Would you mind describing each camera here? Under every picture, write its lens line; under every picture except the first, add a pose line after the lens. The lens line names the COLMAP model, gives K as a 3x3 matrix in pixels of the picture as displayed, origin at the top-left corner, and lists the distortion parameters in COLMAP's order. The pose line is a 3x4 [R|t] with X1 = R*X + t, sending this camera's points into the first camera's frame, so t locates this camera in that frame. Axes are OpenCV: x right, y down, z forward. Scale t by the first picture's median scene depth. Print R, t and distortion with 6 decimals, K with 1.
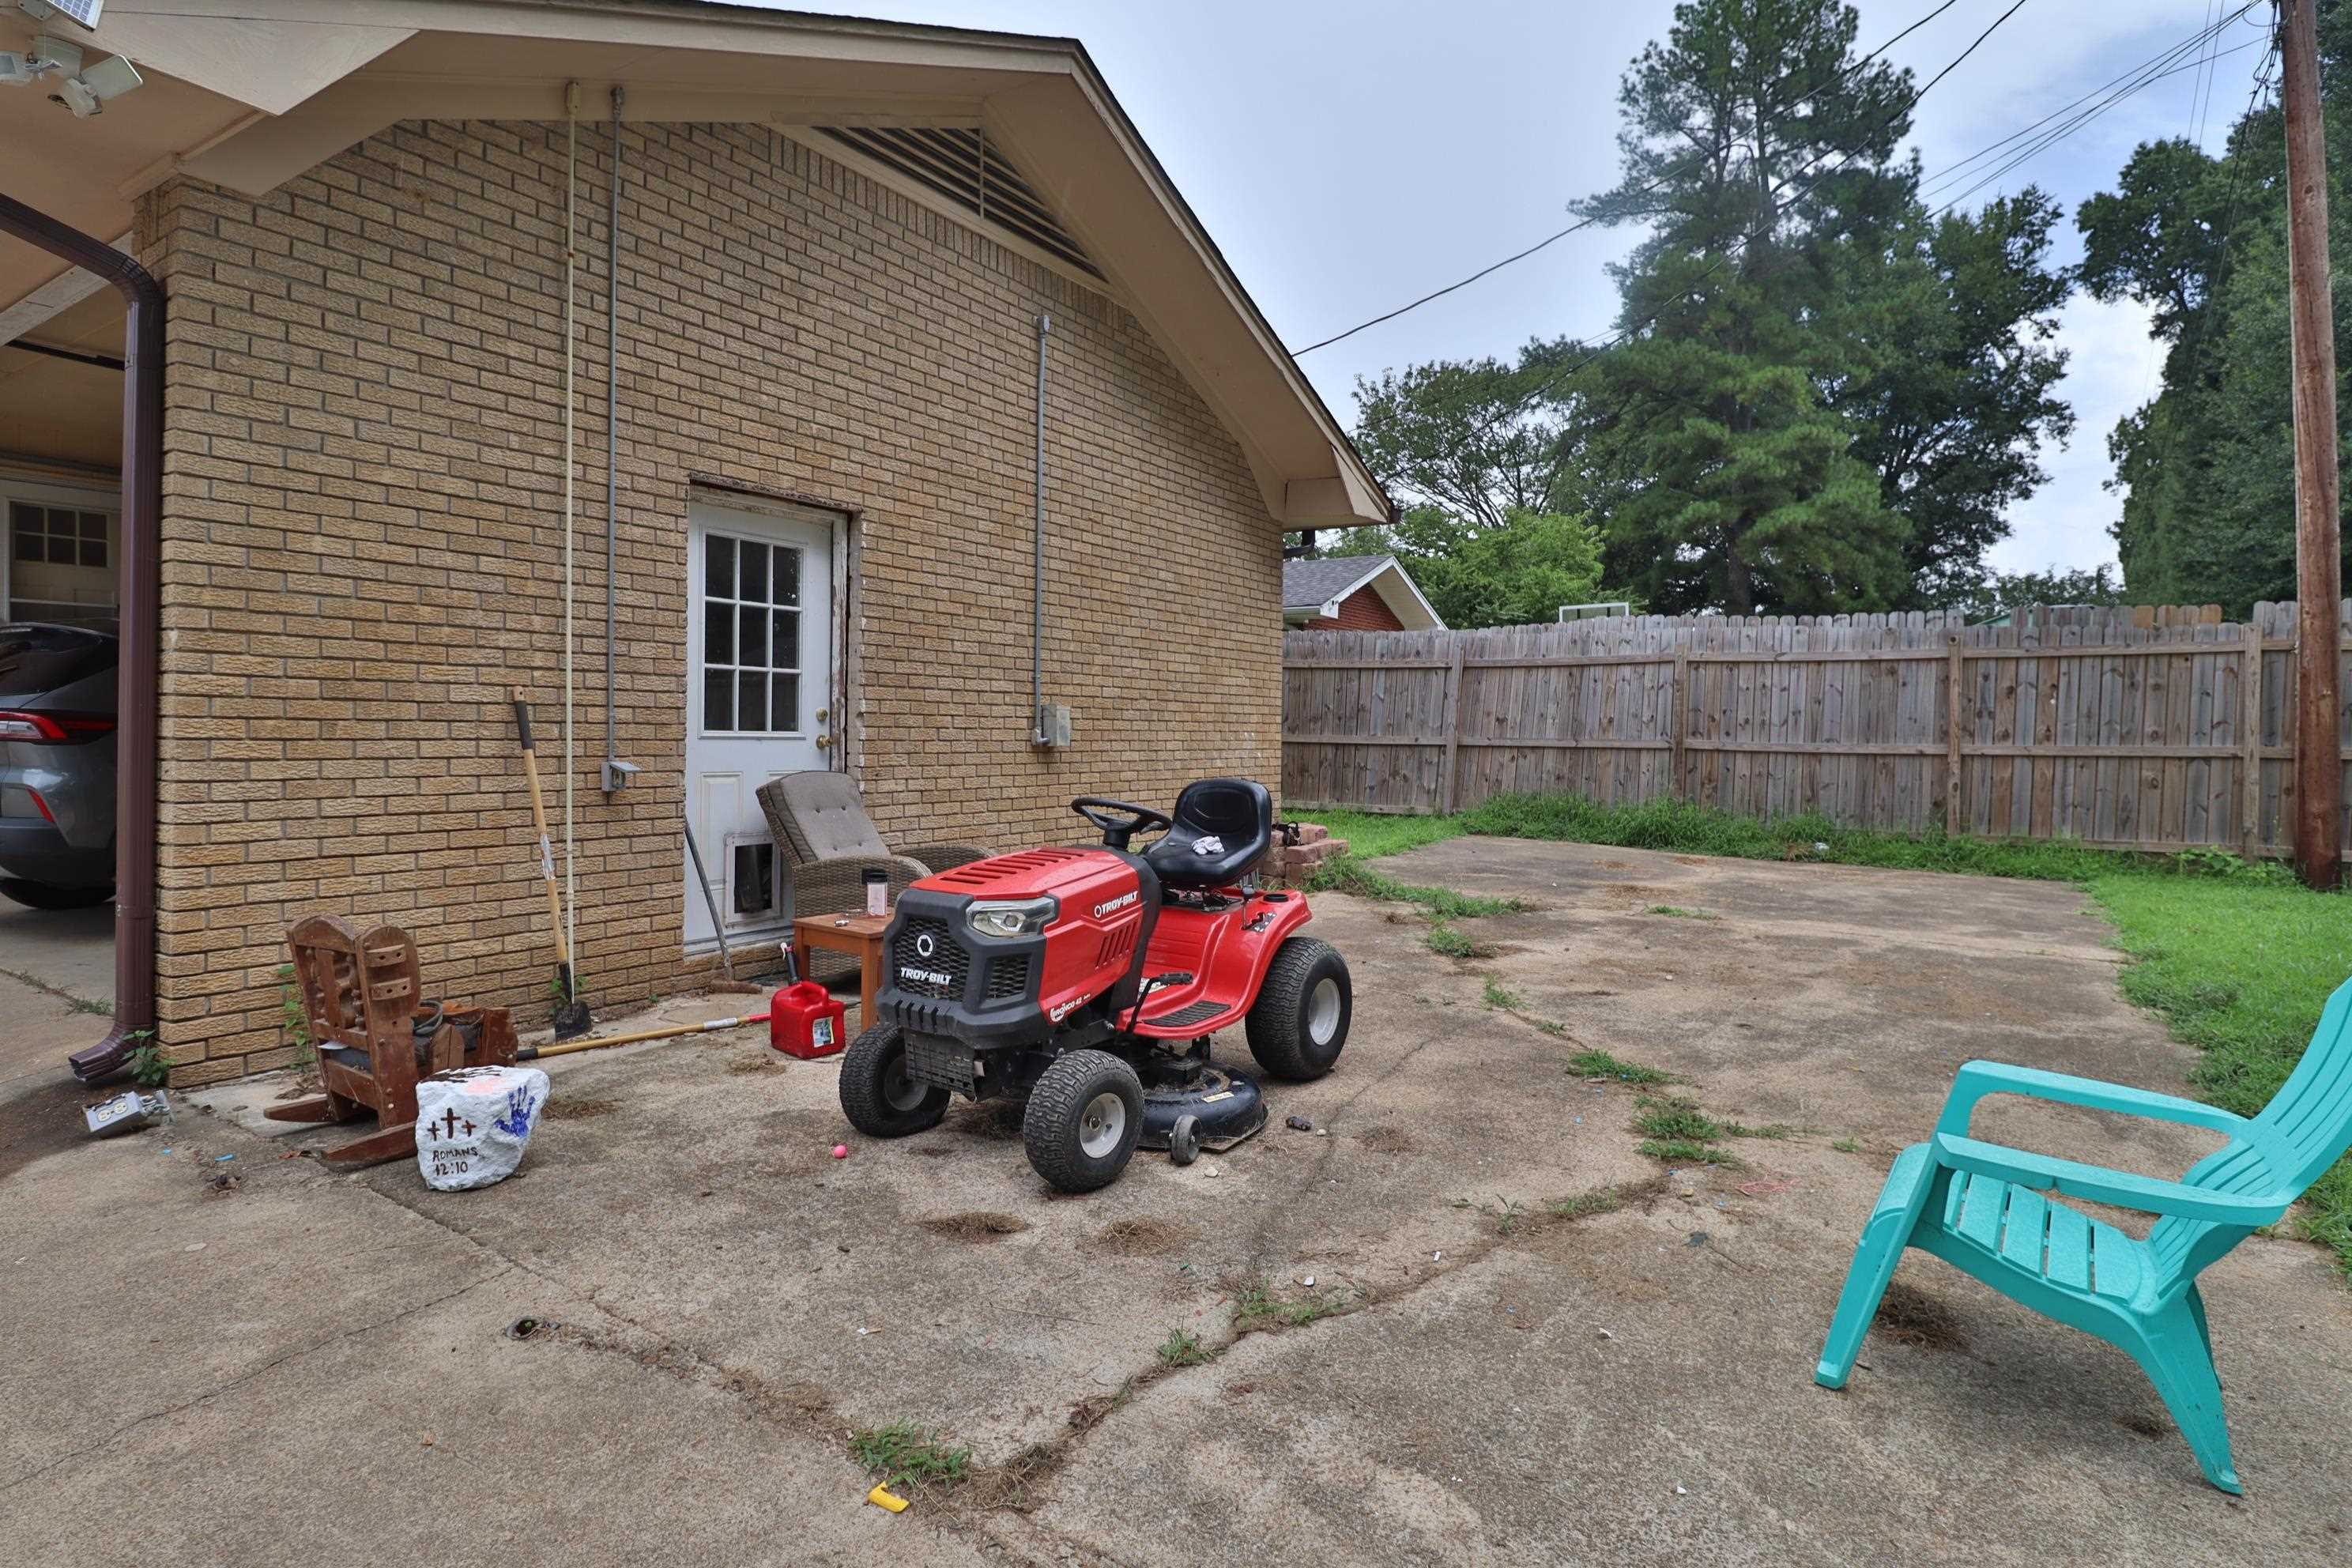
lens RADIAL K [[1232.7, 0, 1198.0], [0, 1232.7, 748.1], [0, 0, 1]] dist [0.001660, -0.012958]
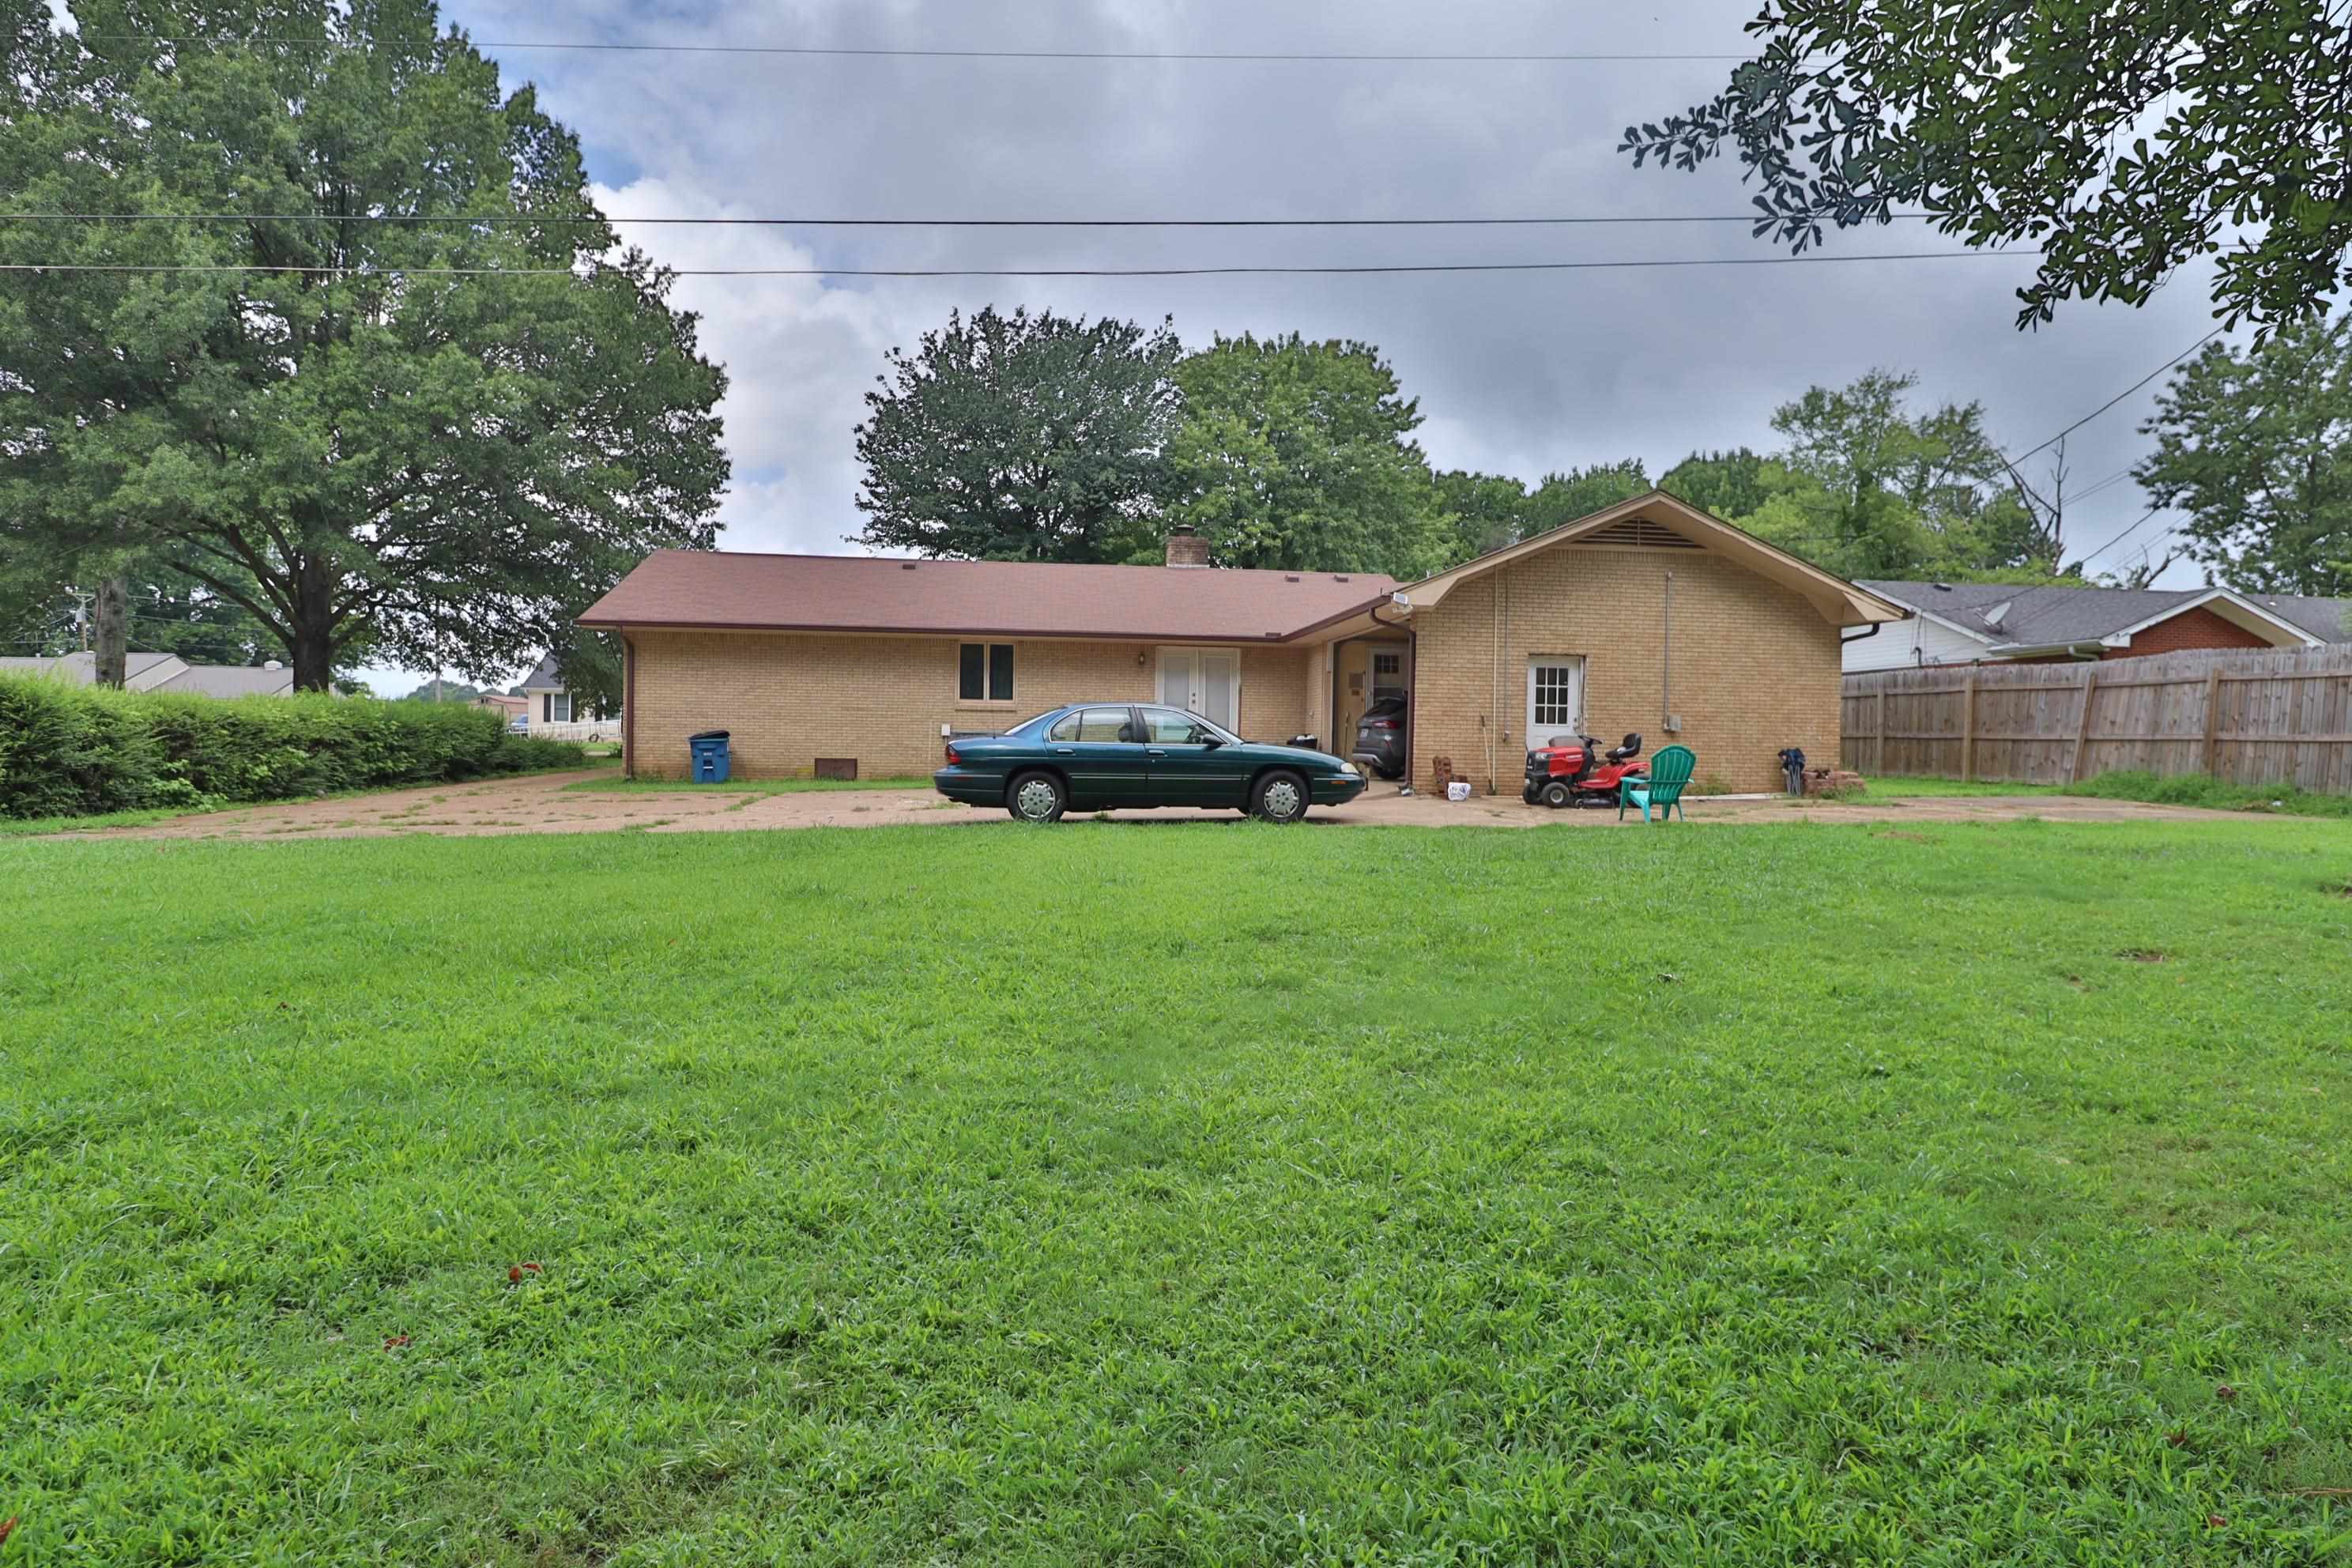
lens RADIAL K [[1232.7, 0, 1198.0], [0, 1232.7, 748.1], [0, 0, 1]] dist [0.001660, -0.012958]
pose [[0.644152, 0.005208, -0.764880, 0.655641], [-0.018314, 0.999795, -0.008616, 0.040707], [0.764678, 0.019558, 0.644115, -0.784416]]
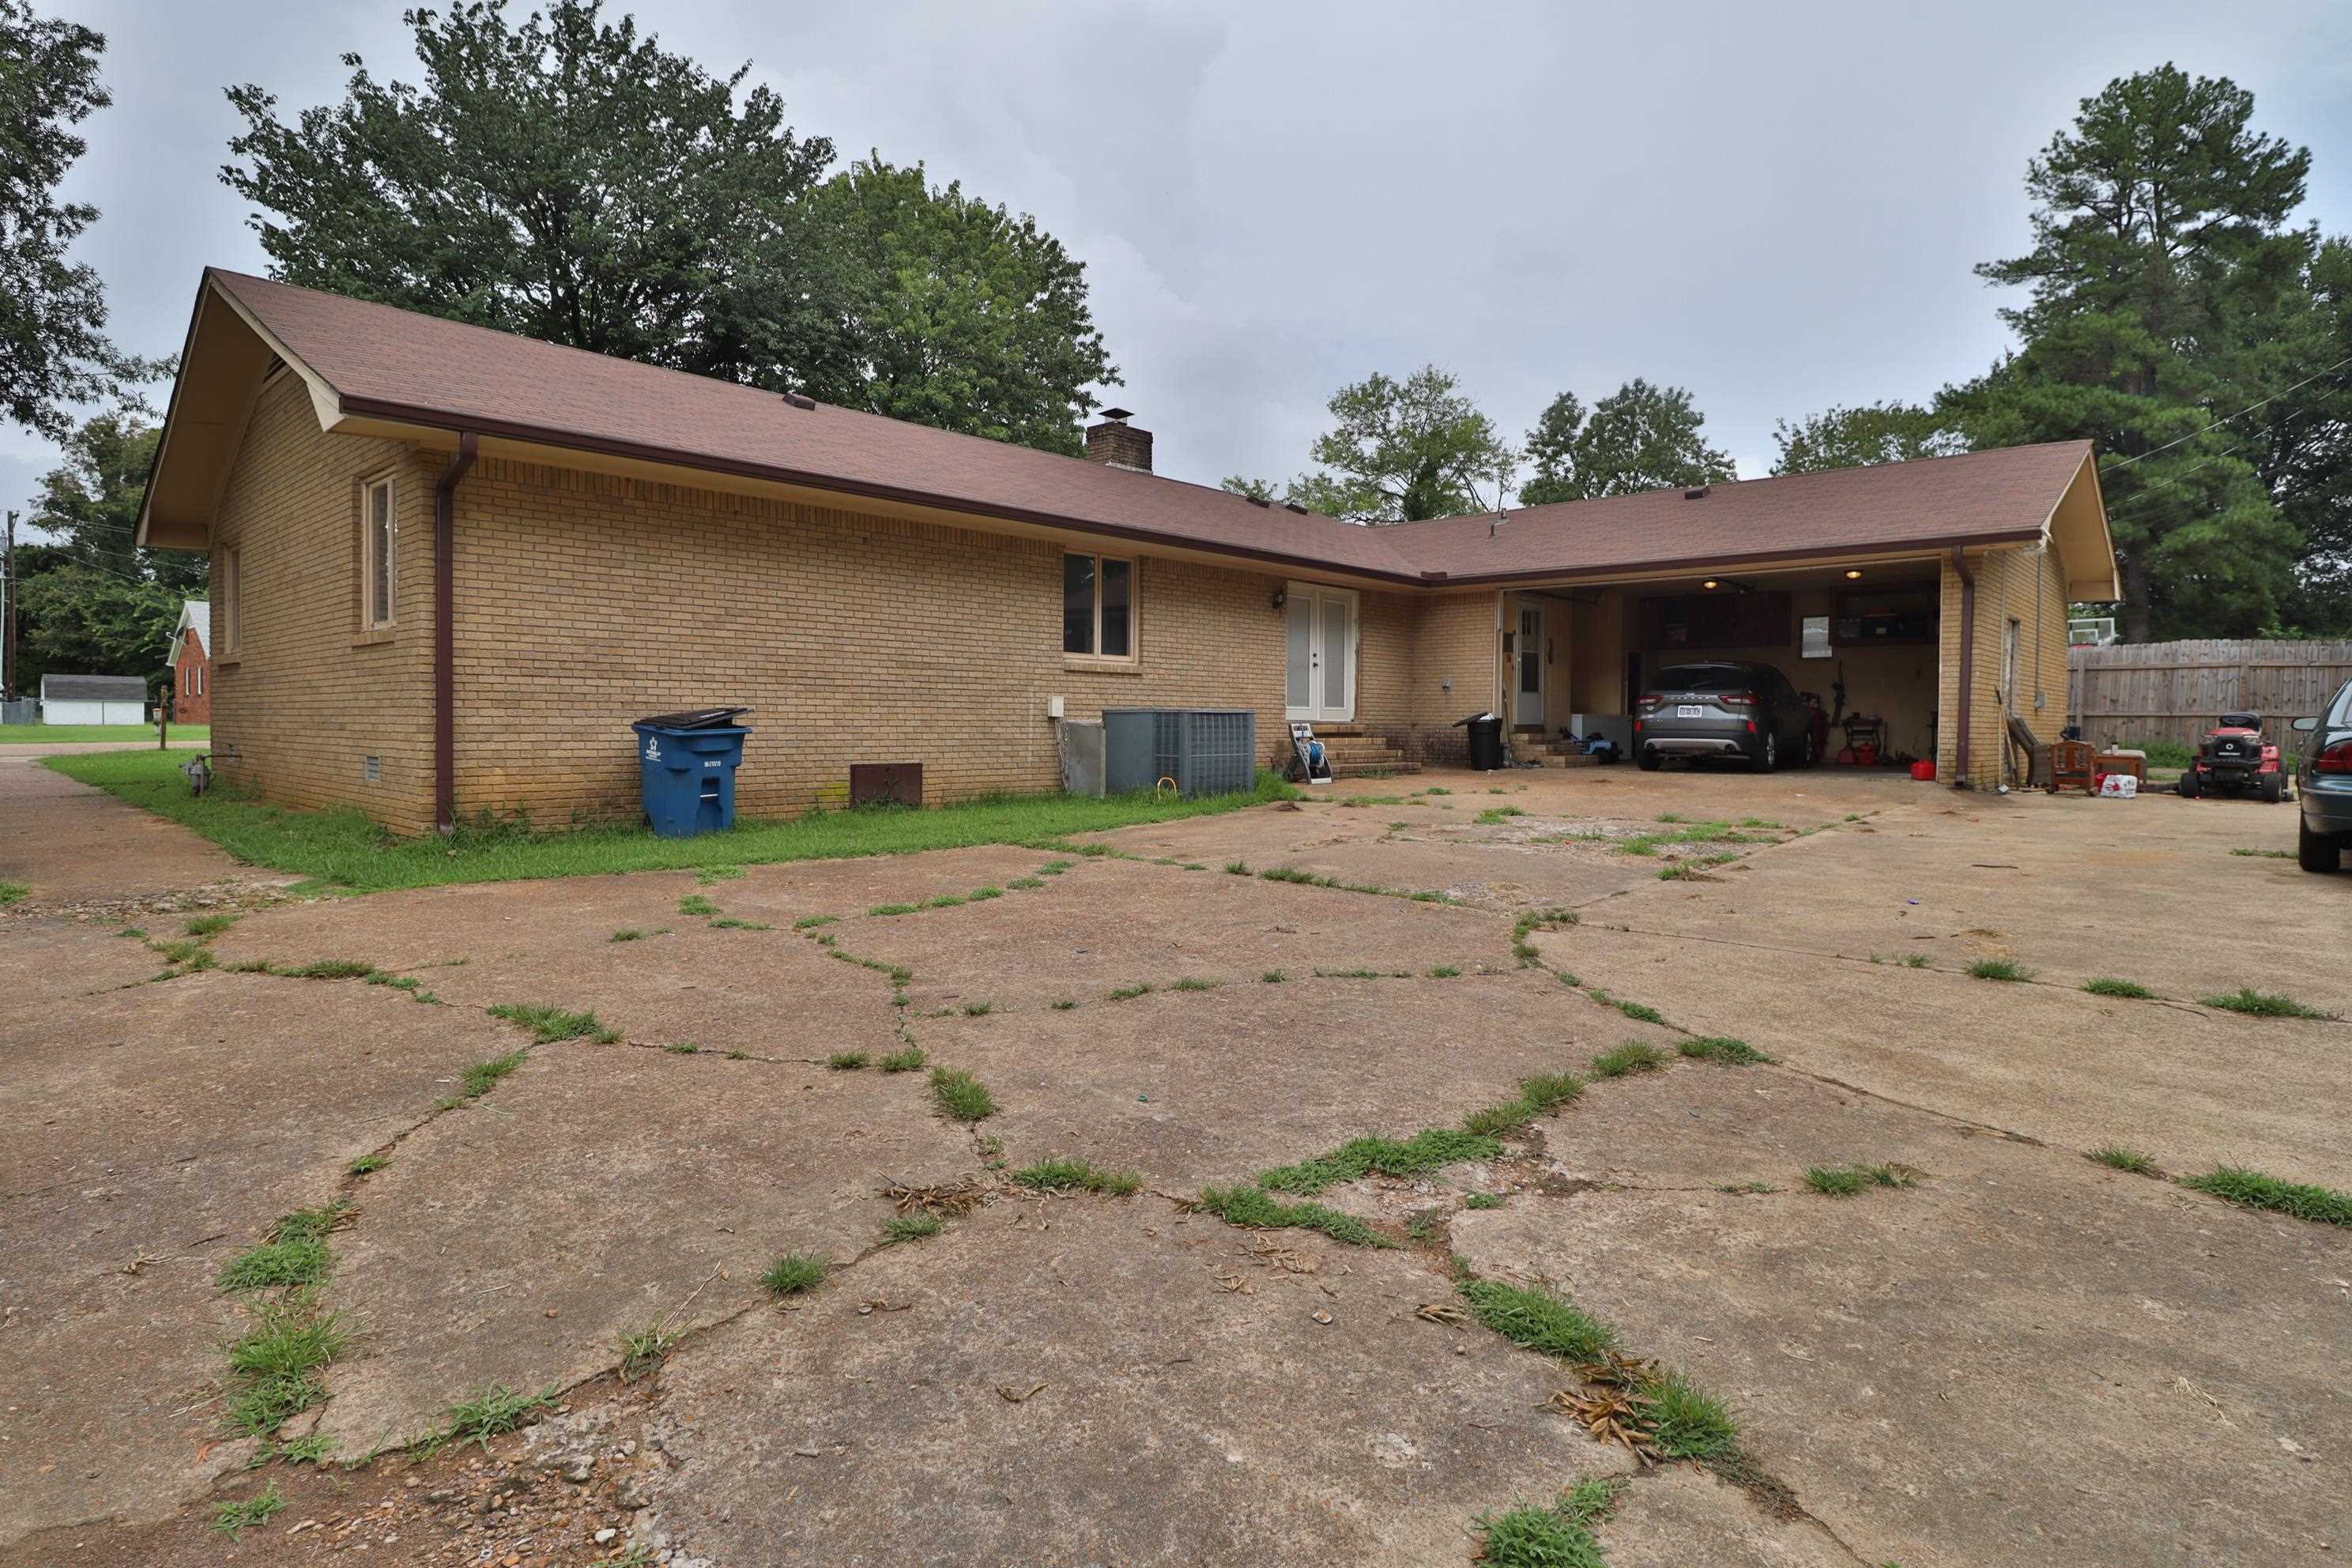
lens RADIAL K [[1232.7, 0, 1198.0], [0, 1232.7, 748.1], [0, 0, 1]] dist [0.001660, -0.012958]
pose [[0.985102, 0.000701, -0.171970, -0.699232], [0.000428, 0.999979, 0.006525, 0.031120], [0.171971, -0.006502, 0.985081, -0.881791]]
